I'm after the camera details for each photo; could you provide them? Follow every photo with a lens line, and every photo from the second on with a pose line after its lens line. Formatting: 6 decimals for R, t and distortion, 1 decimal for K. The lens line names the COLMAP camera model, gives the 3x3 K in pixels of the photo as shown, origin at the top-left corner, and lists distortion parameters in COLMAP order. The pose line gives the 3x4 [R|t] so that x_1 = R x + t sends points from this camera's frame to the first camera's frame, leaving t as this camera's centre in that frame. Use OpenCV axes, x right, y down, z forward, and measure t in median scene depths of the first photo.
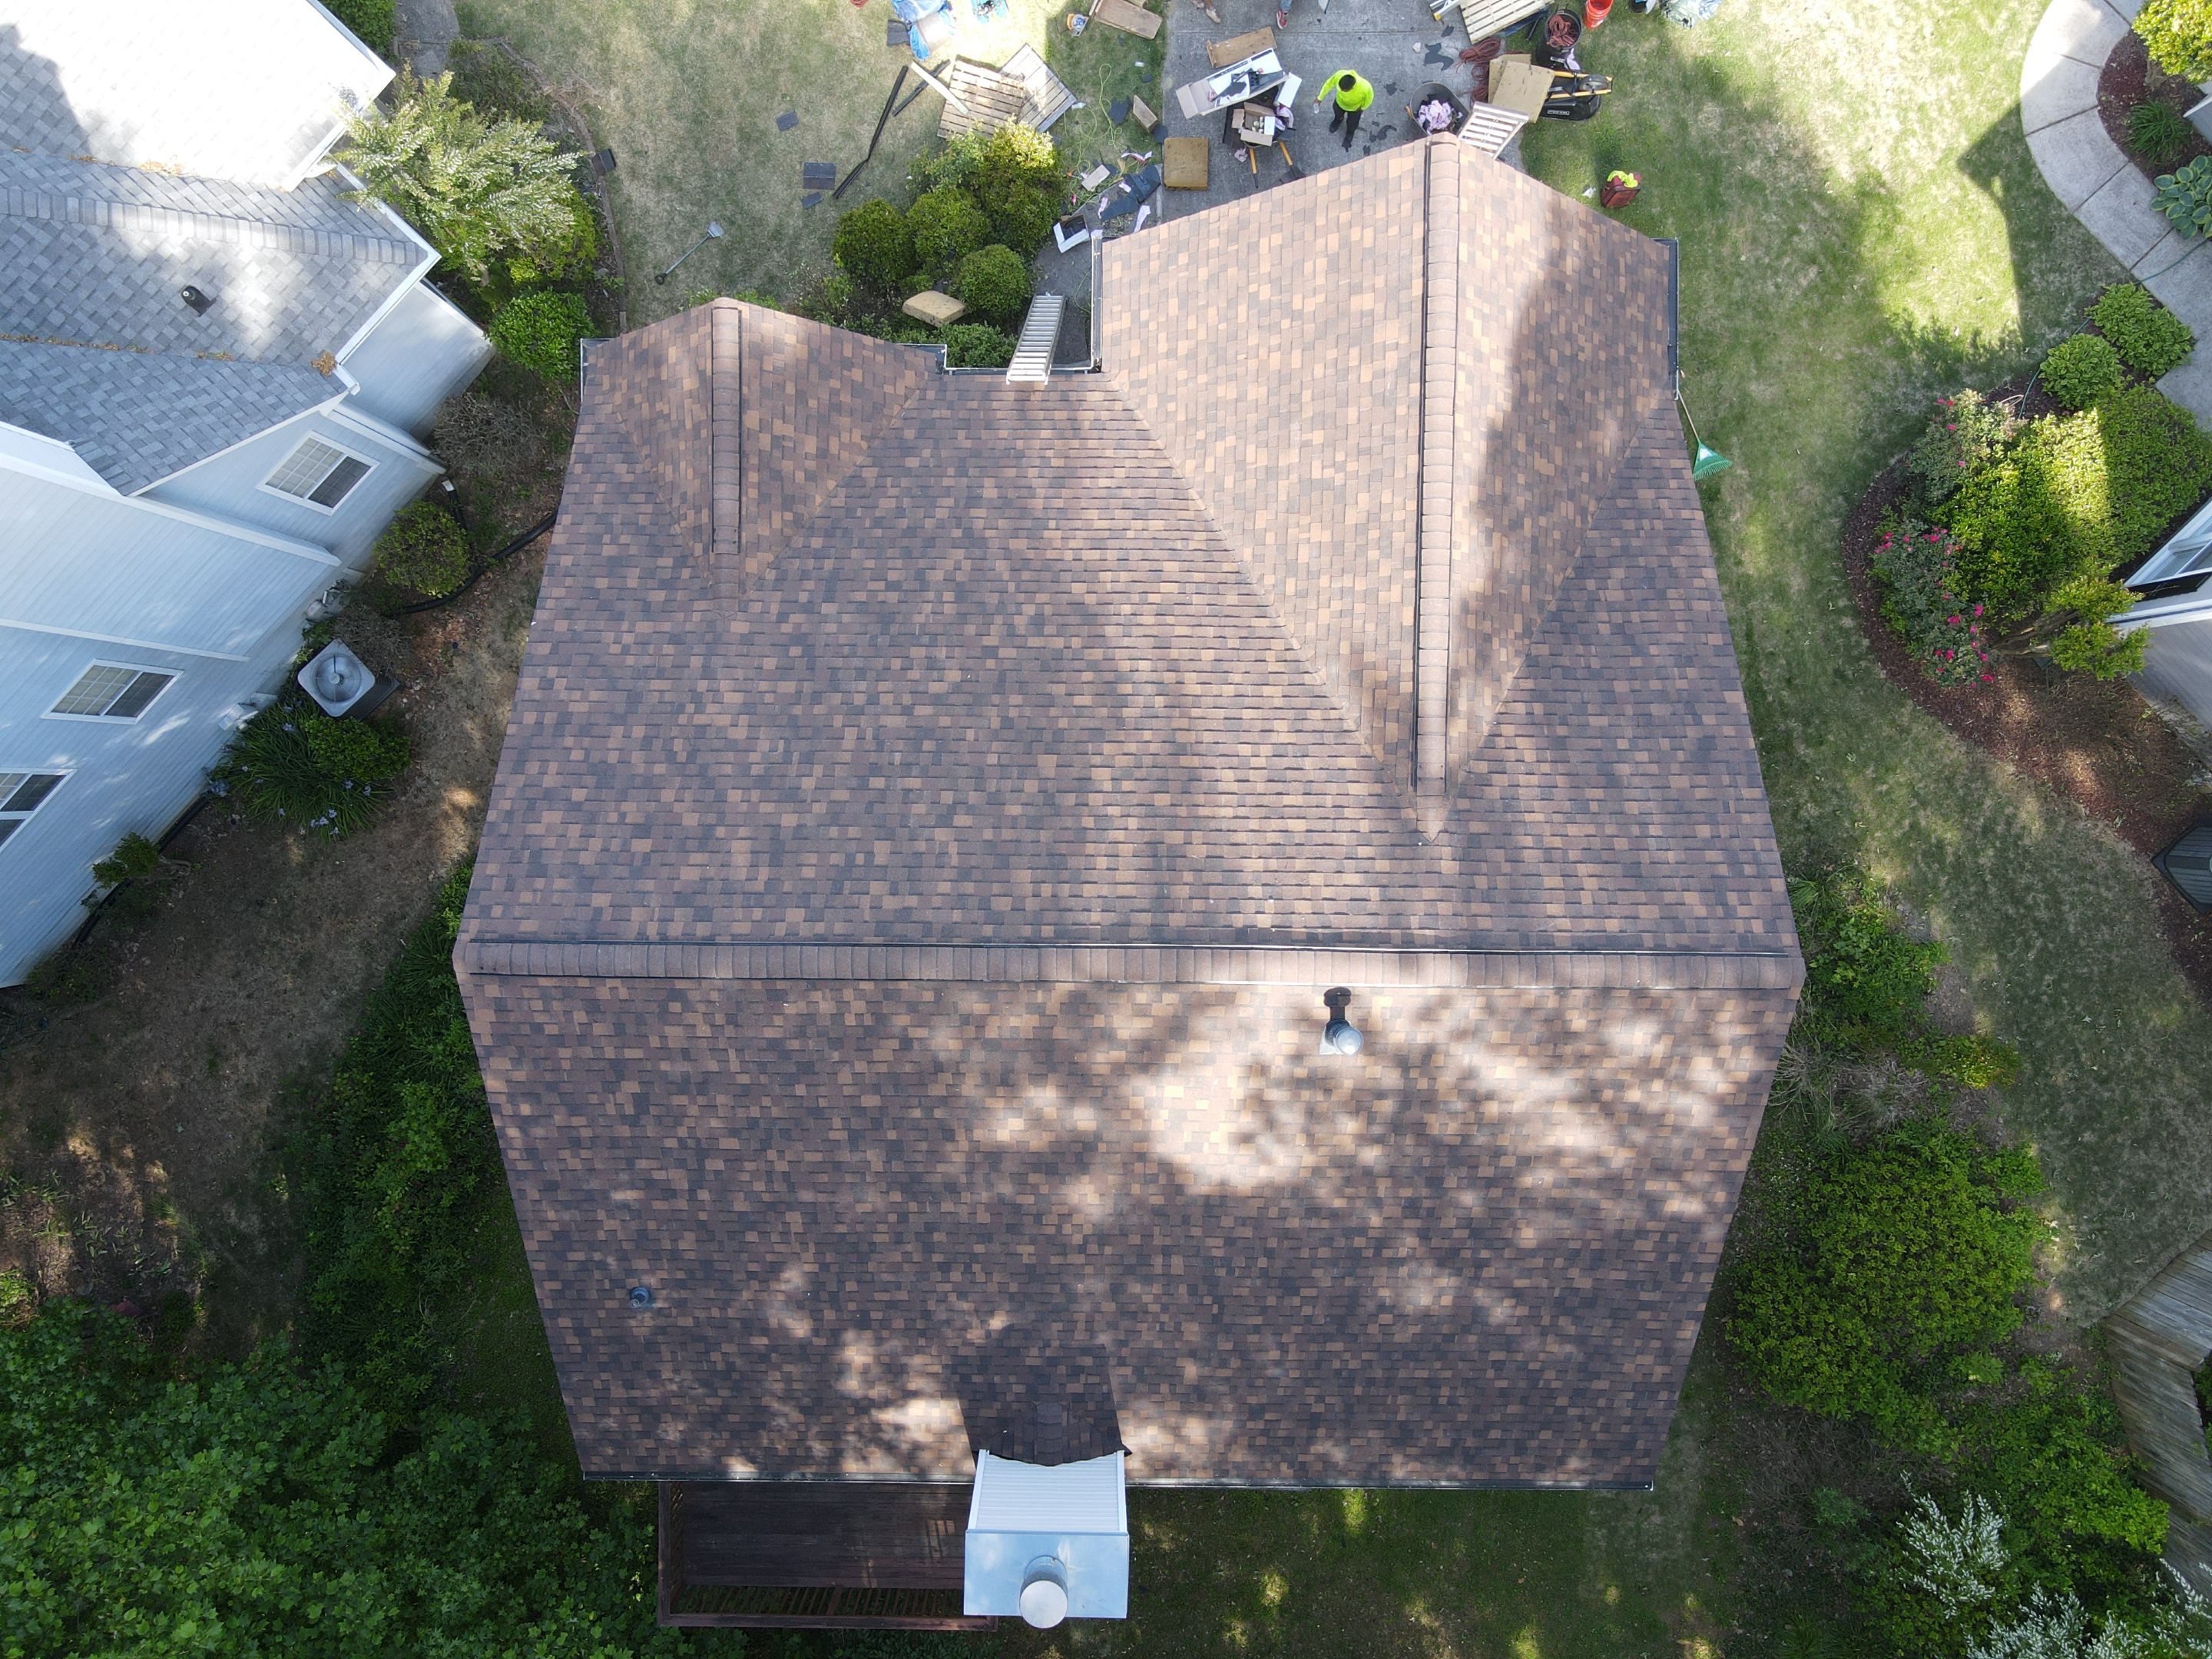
lens RADIAL K [[1605.7, 0, 1108.2], [0, 1605.7, 822.2], [0, 0, 1]] dist [0.006600, -0.004121]
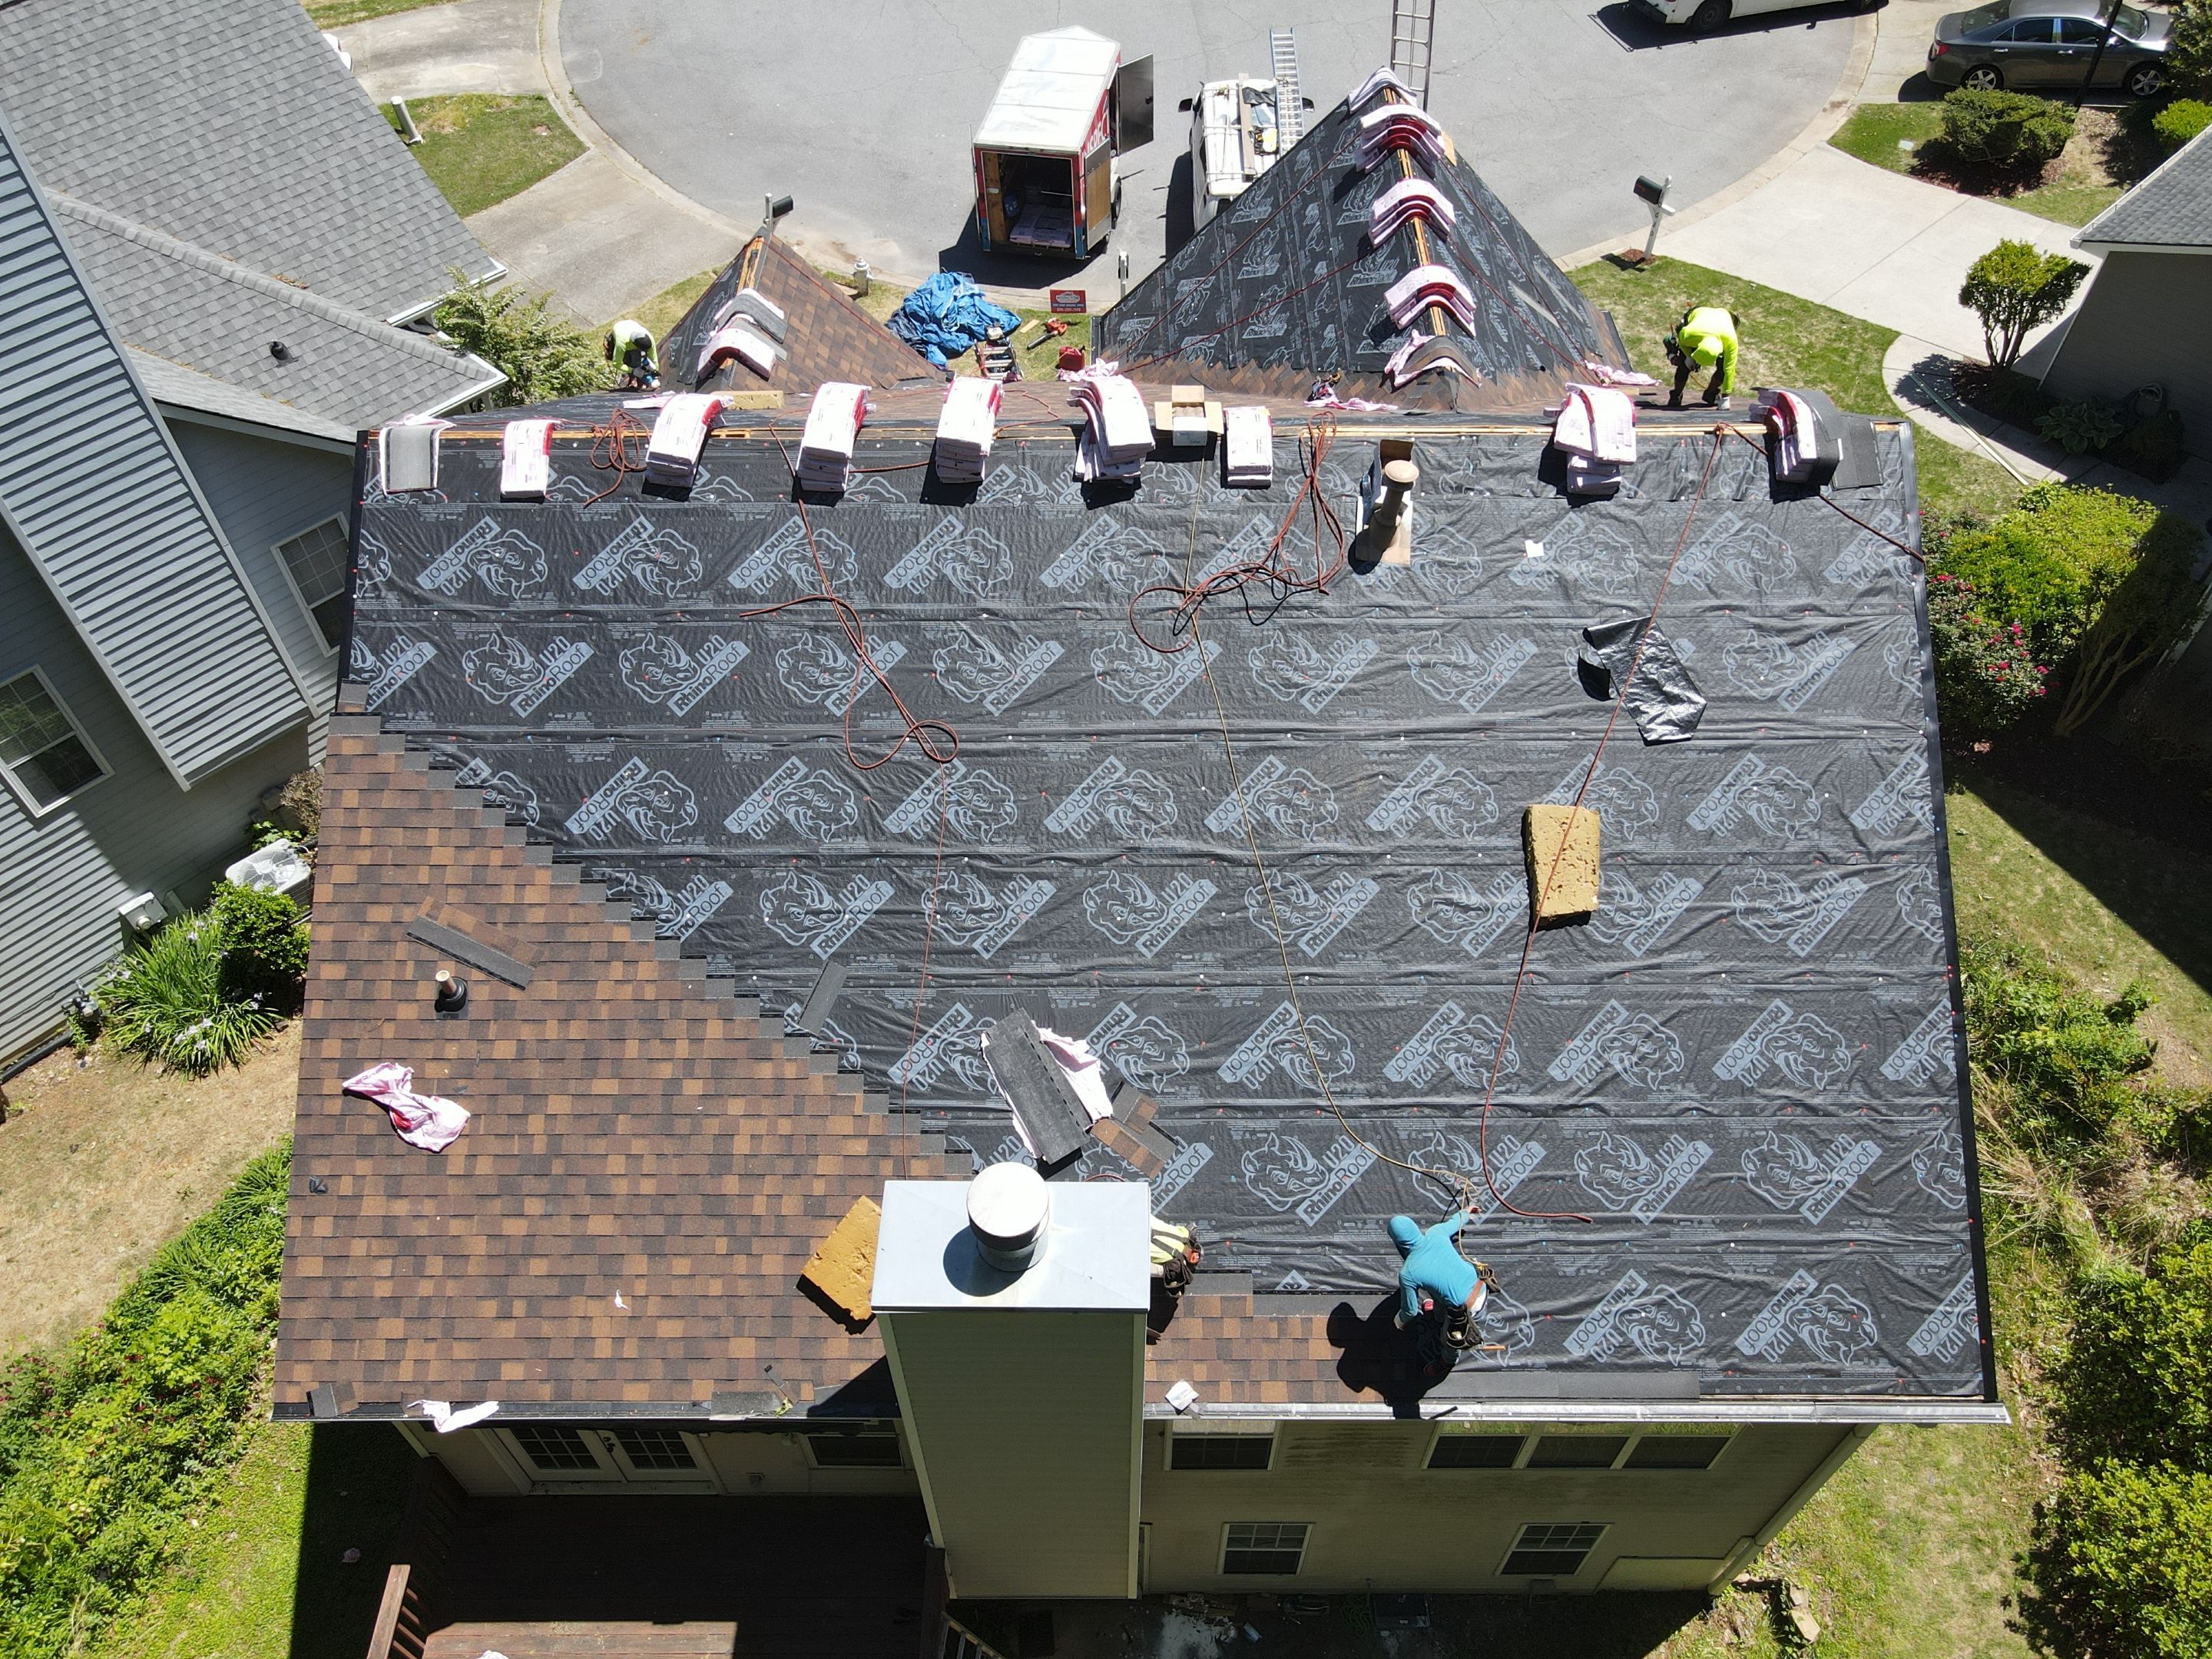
lens RADIAL K [[1605.7, 0, 1108.2], [0, 1605.7, 822.2], [0, 0, 1]] dist [0.006600, -0.004121]
pose [[0.999912, -0.013187, 0.001183, -0.005846], [0.010688, 0.751266, -0.659913, 0.735003], [0.007813, 0.659868, 0.751341, 0.437922]]
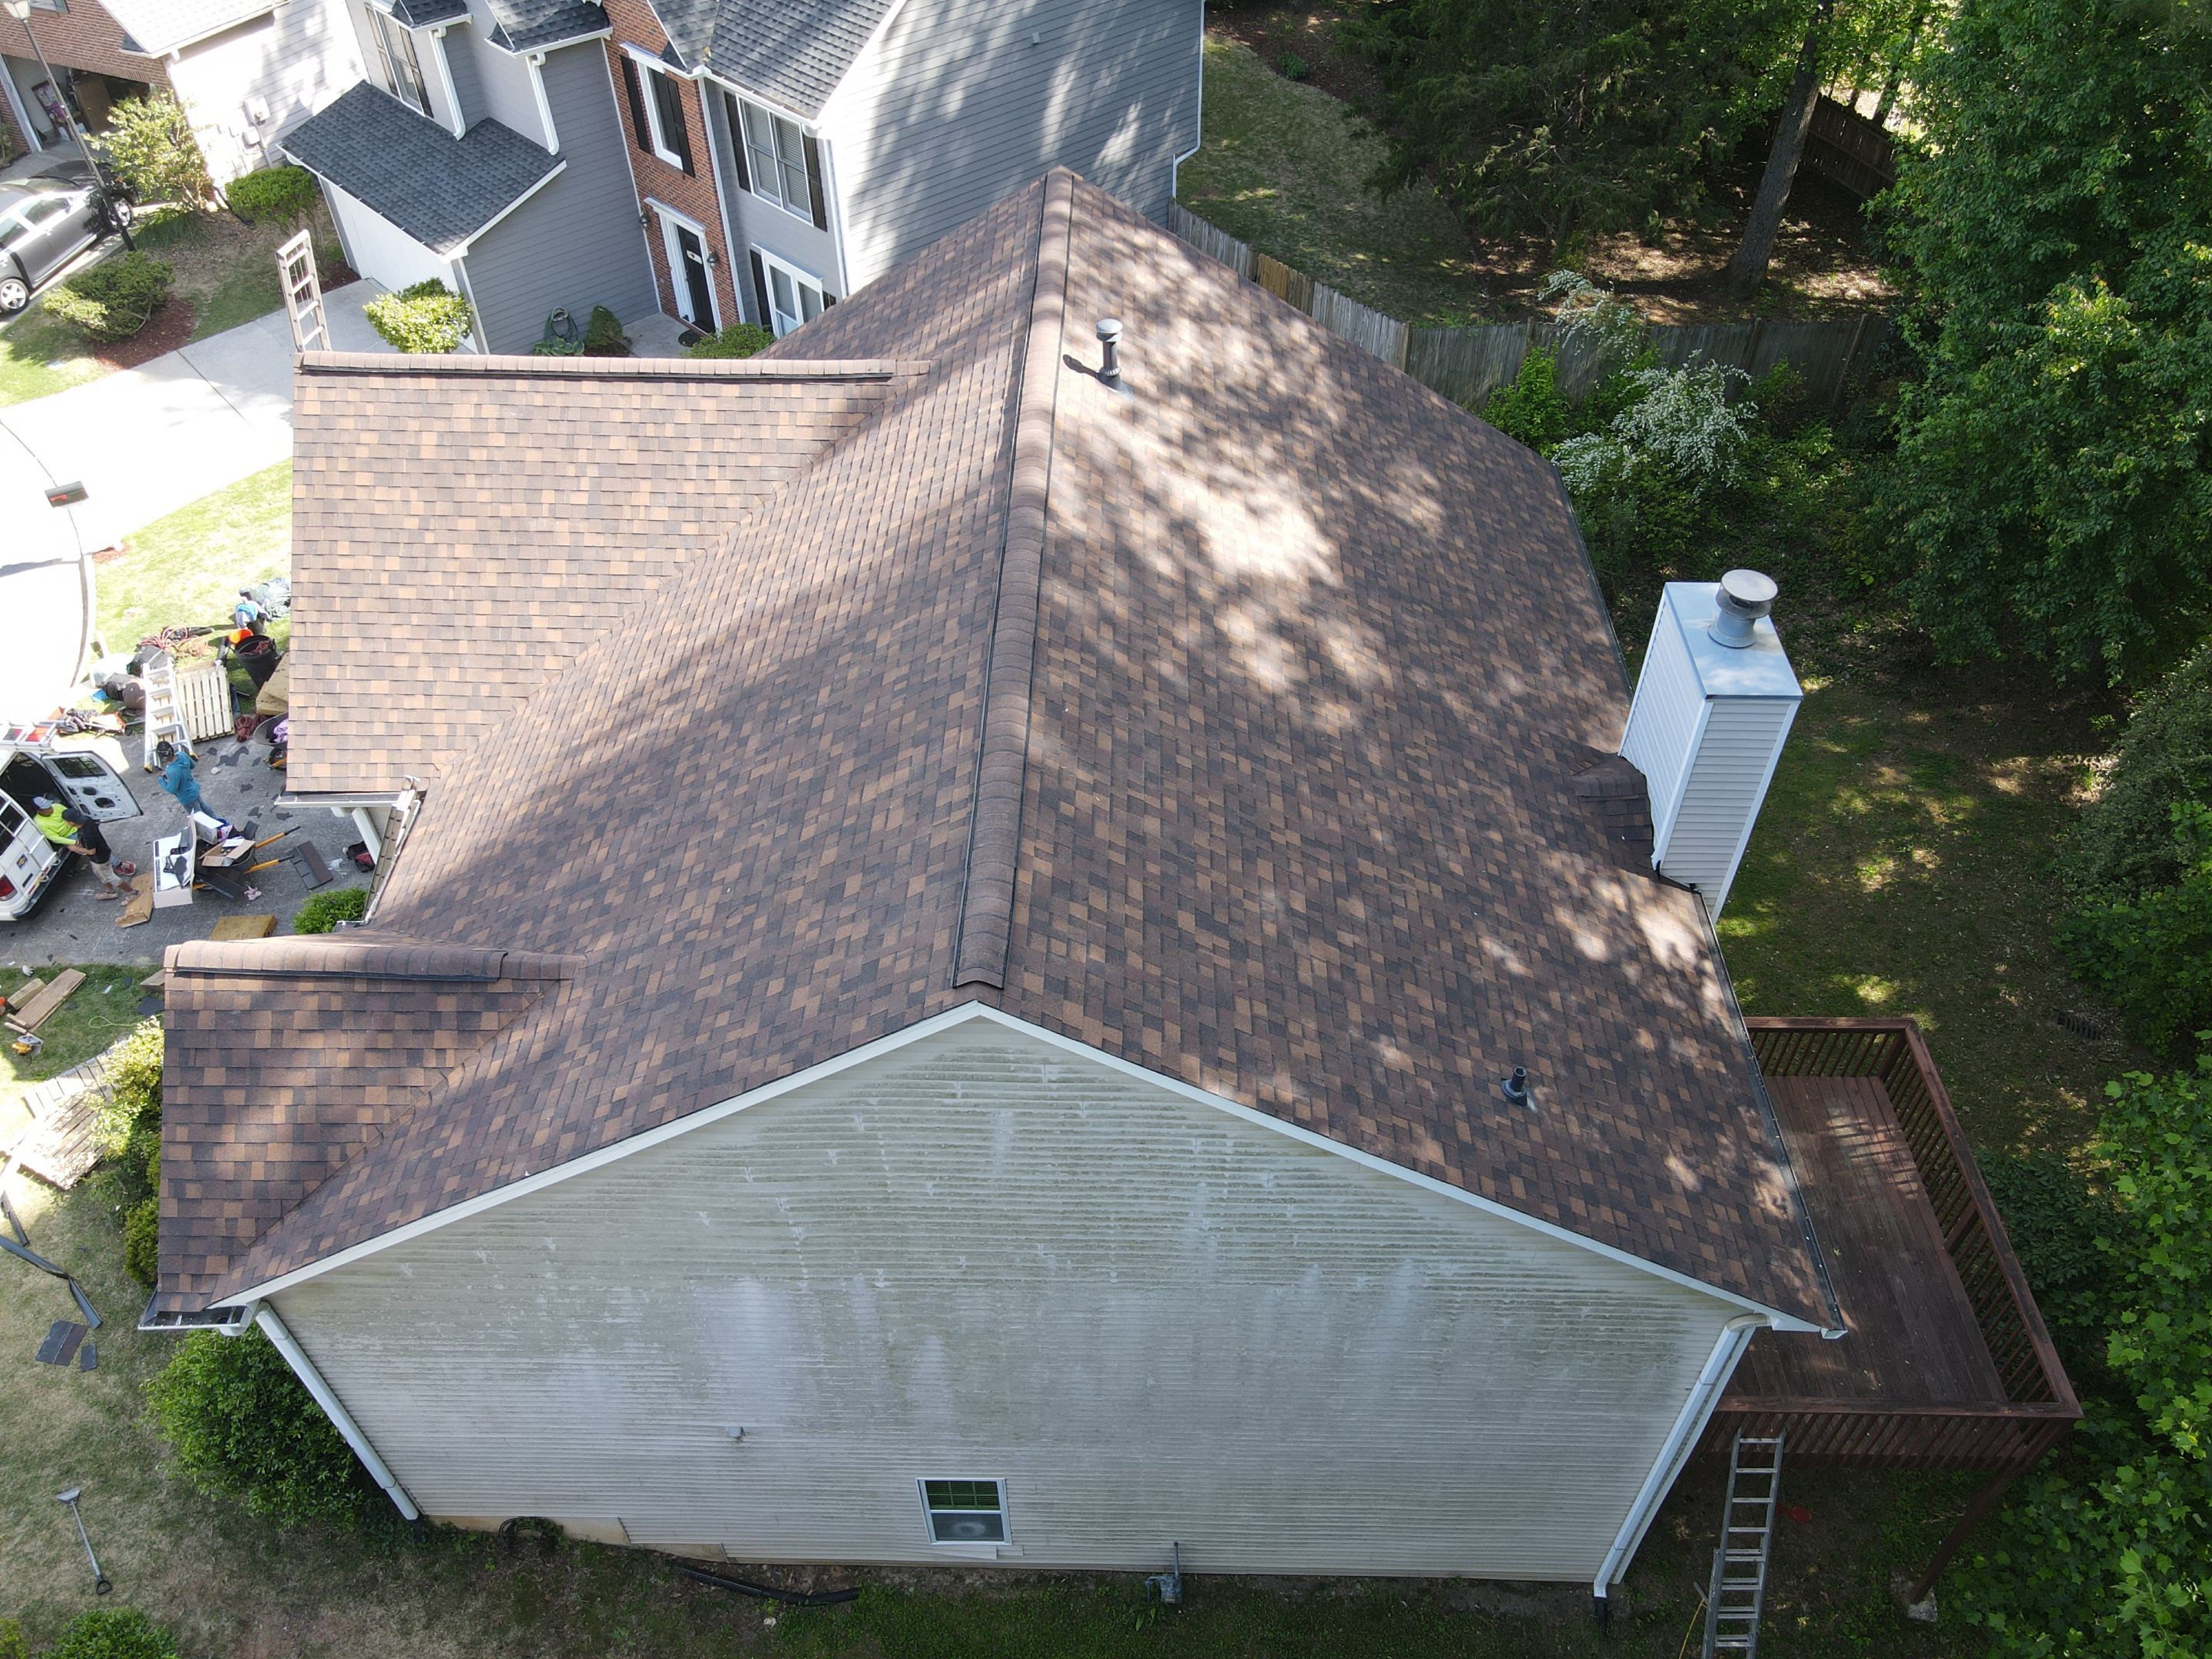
lens RADIAL K [[1597.6, 0, 1119.8], [0, 1597.6, 824.7], [0, 0, 1]] dist [0.004149, 0.003145]
pose [[0.003244, -0.701597, 0.712567, -0.743695], [0.999877, -0.008676, -0.013094, 0.137216], [0.015369, 0.712521, 0.701482, 0.439518]]
